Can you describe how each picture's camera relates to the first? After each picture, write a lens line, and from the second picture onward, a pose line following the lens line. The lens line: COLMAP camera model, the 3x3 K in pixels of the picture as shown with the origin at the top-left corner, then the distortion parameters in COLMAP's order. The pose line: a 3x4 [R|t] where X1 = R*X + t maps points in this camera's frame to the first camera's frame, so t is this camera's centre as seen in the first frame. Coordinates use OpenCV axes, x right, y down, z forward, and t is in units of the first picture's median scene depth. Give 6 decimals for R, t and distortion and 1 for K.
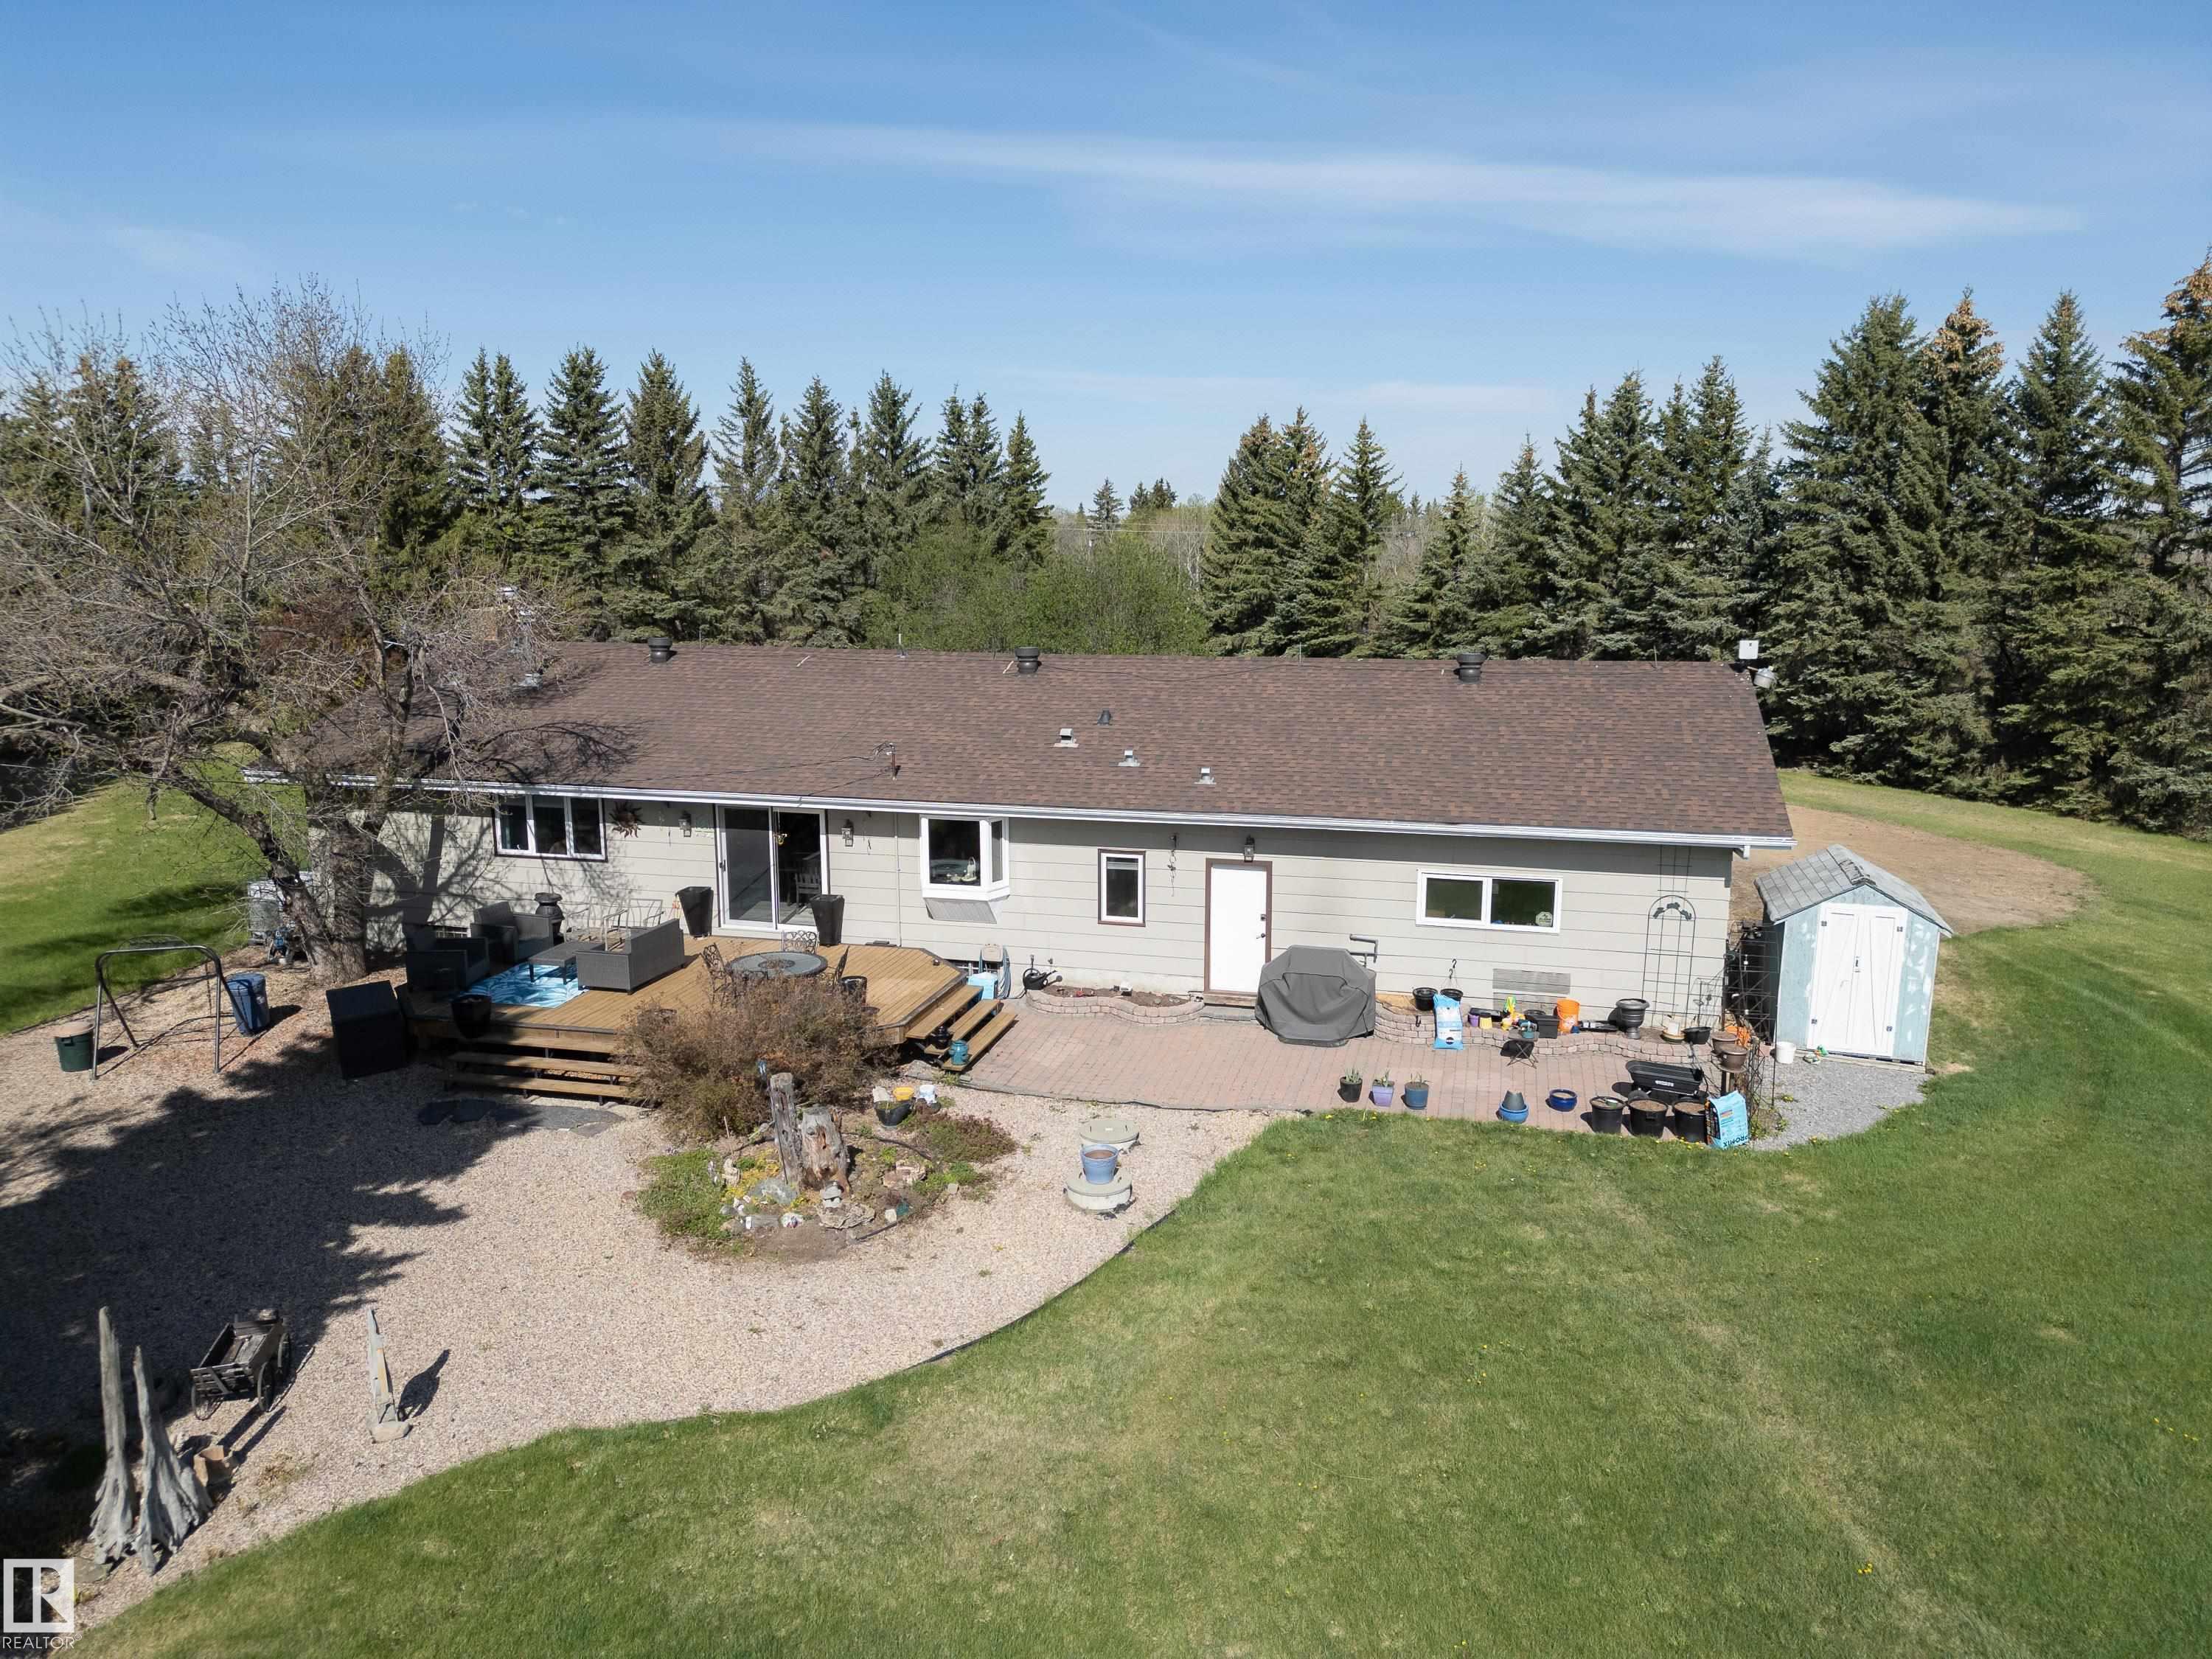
lens RADIAL K [[1537.4, 0, 1106.0], [0, 1537.4, 829.5], [0, 0, 1]] dist [0.004537, 0.000329]
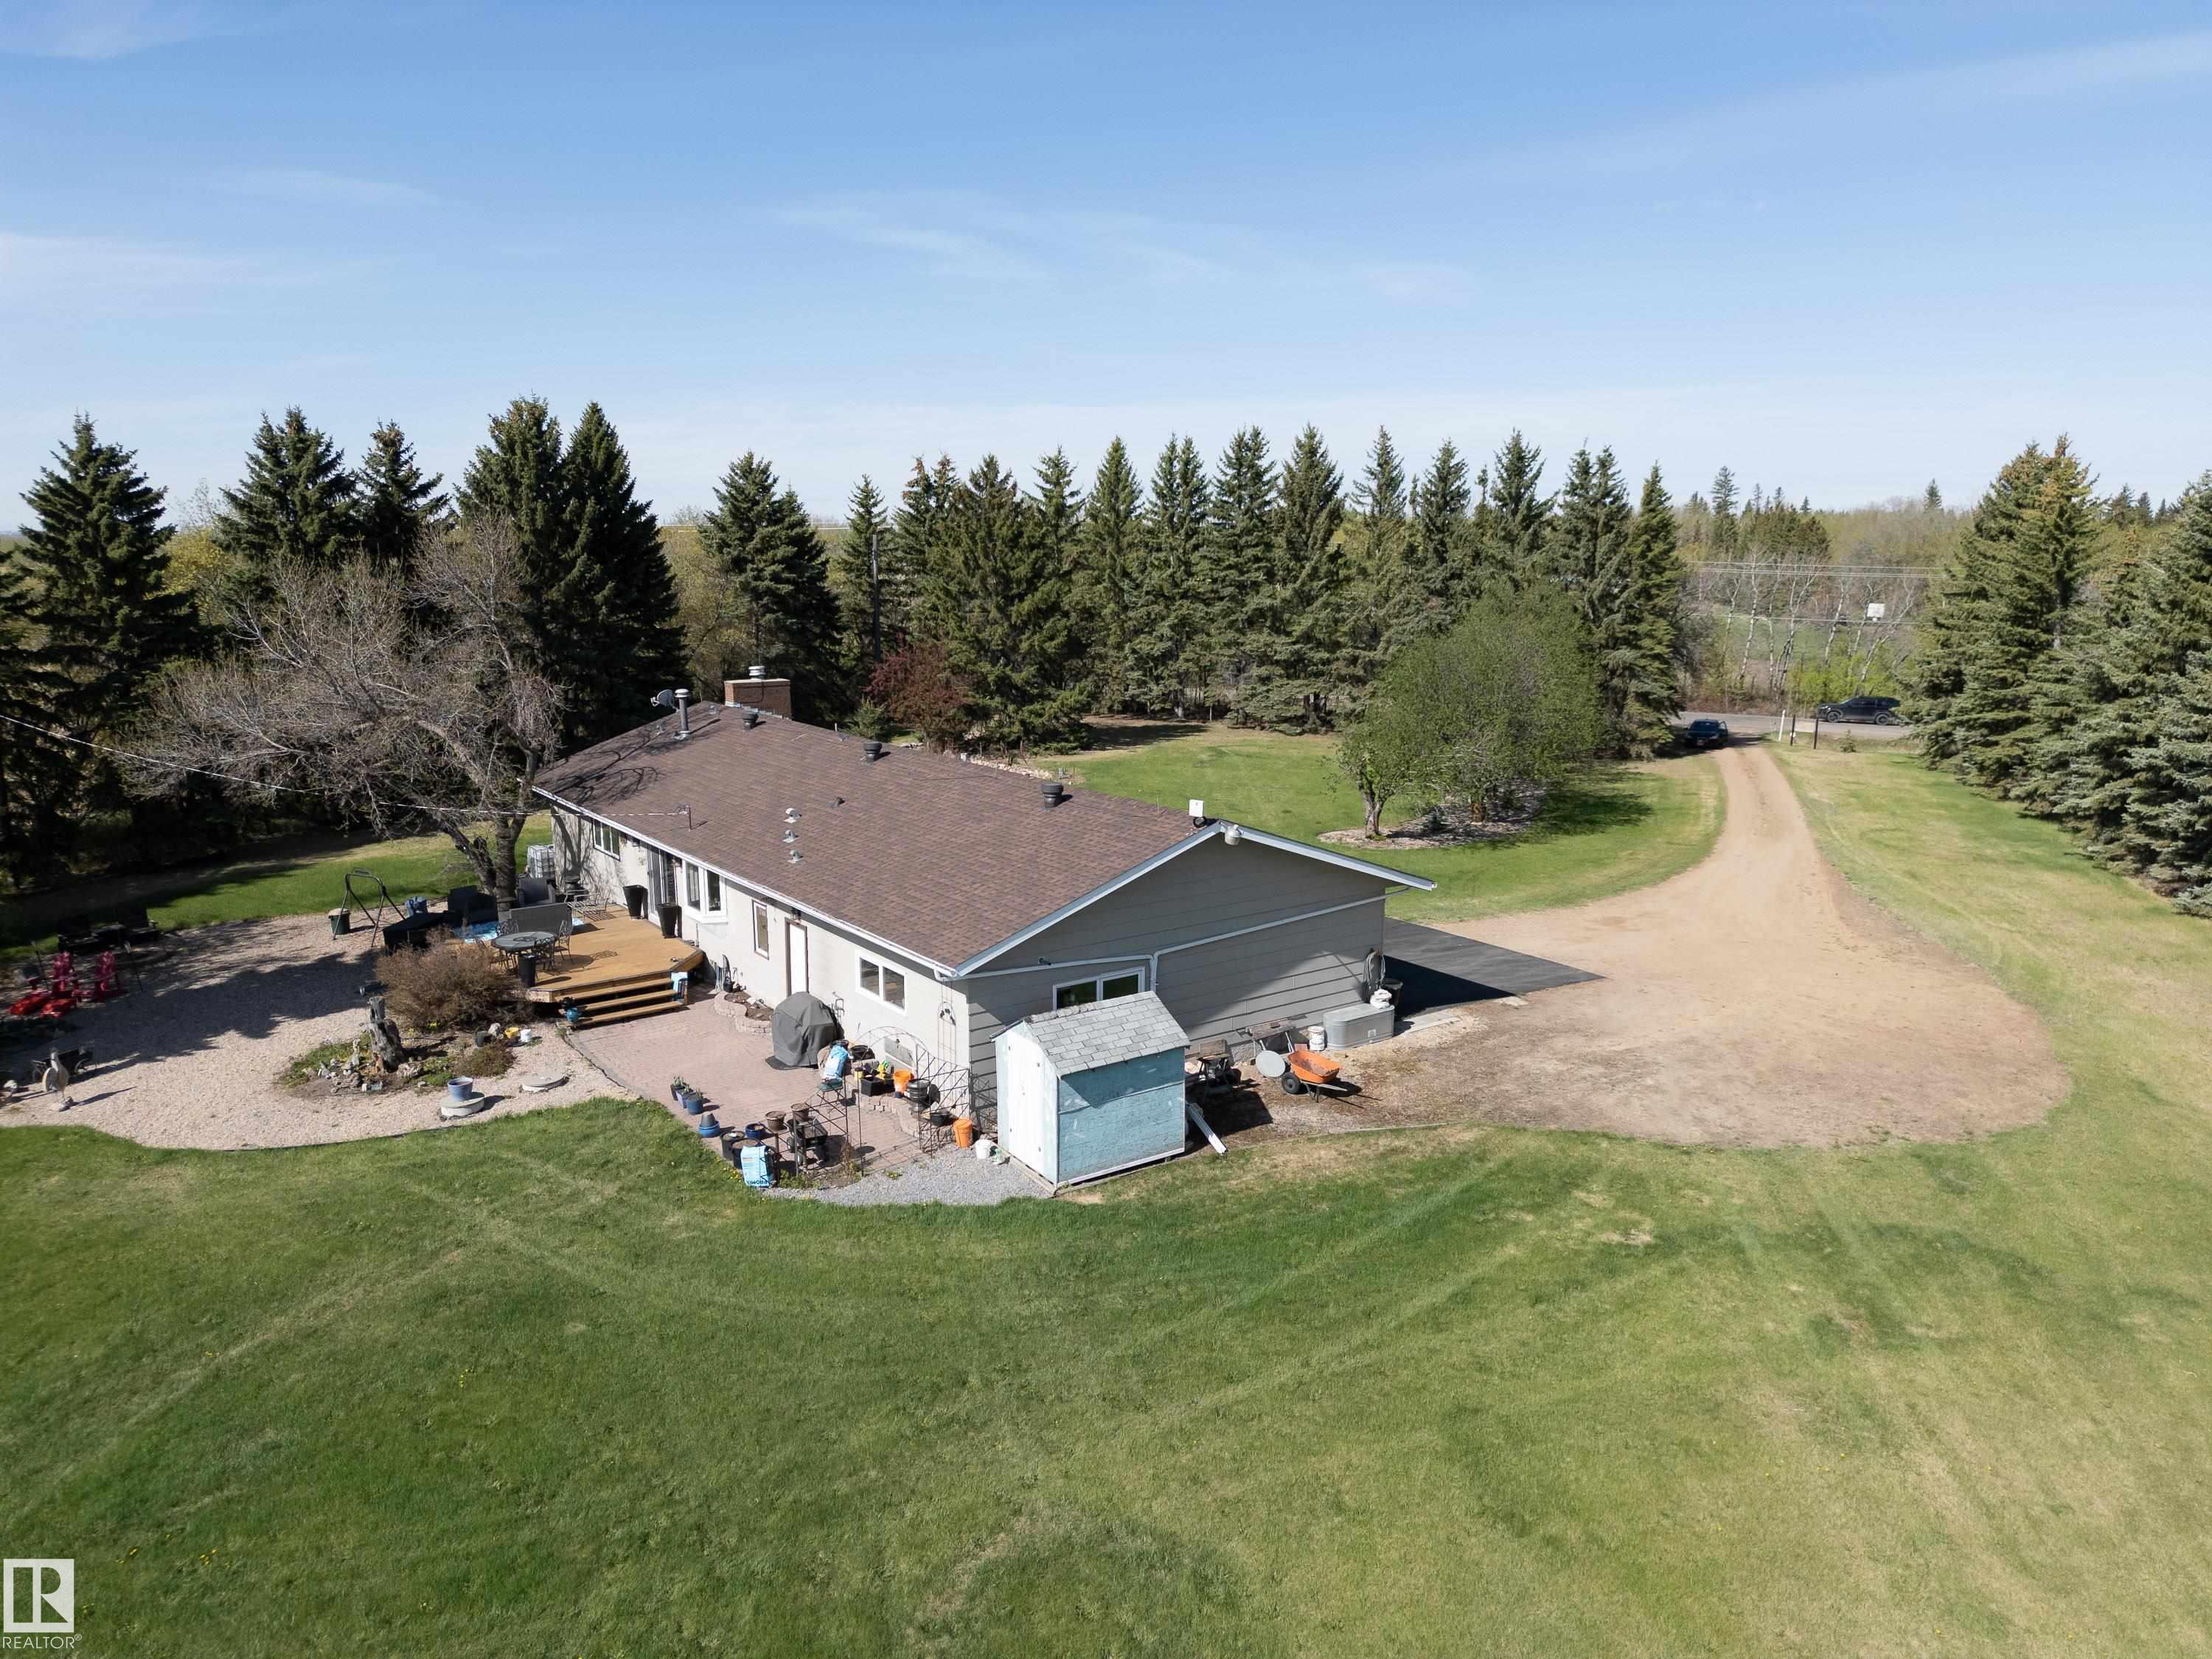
lens RADIAL K [[1537.4, 0, 1106.0], [0, 1537.4, 829.5], [0, 0, 1]] dist [0.004537, 0.000329]
pose [[0.760947, 0.115945, -0.638370, 0.355153], [-0.113809, 0.992501, 0.044602, -0.046816], [0.638754, 0.038713, 0.768436, 0.038089]]
